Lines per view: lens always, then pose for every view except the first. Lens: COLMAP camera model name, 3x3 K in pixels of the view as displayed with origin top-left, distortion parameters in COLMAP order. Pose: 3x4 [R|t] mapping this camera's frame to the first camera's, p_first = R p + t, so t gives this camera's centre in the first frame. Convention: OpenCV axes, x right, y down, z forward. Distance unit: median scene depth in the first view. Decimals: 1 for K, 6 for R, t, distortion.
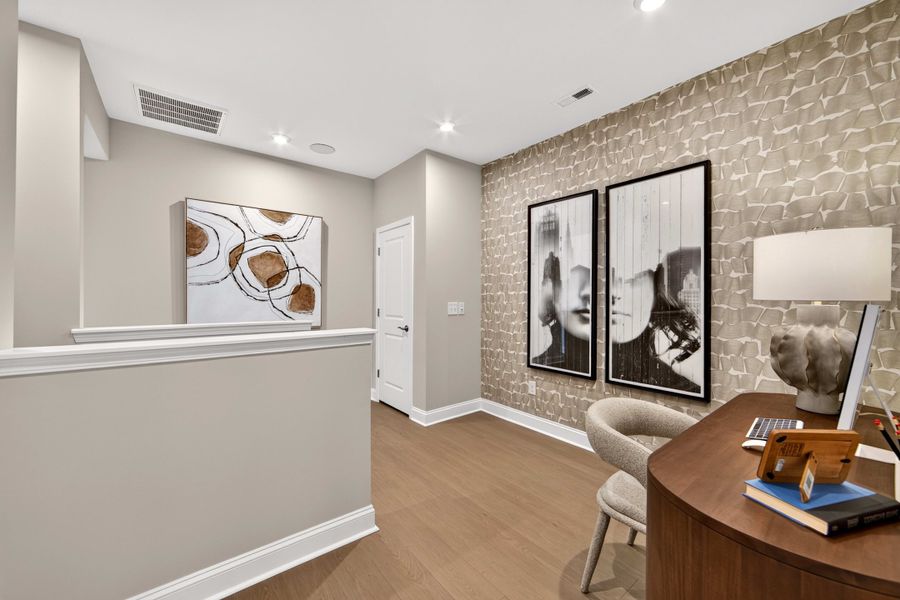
lens RADIAL K [[354.3, 0, 450.9], [0, 354.3, 298.2], [0, 0, 1]] dist [0.002336, -0.002161]
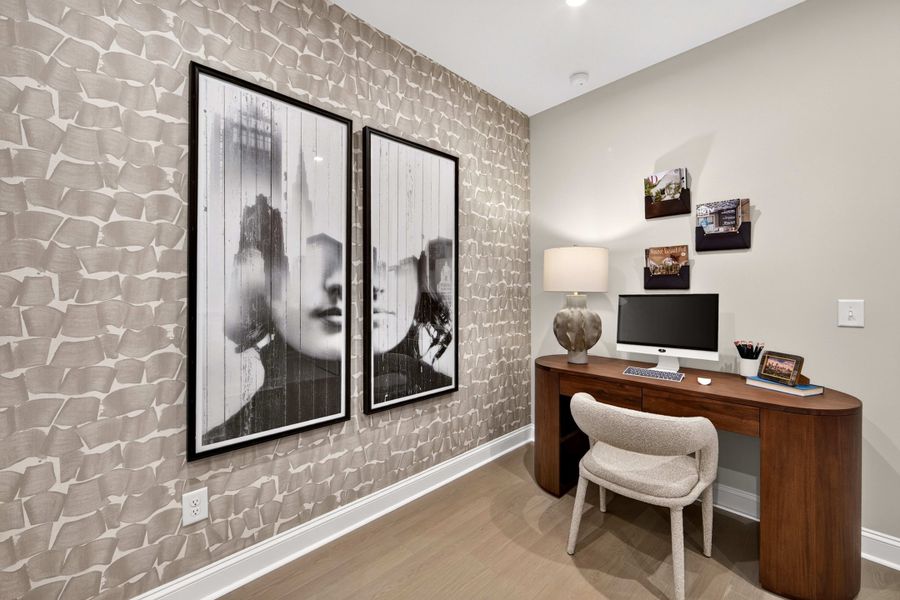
lens RADIAL K [[354.3, 0, 449.5], [0, 354.3, 294.7], [0, 0, 1]] dist [0.002336, -0.002161]
pose [[-0.077123, -0.006937, 0.996997, -0.254043], [0.003300, 0.999969, 0.007213, 0.003207], [-0.997016, 0.003847, -0.077097, 0.903367]]
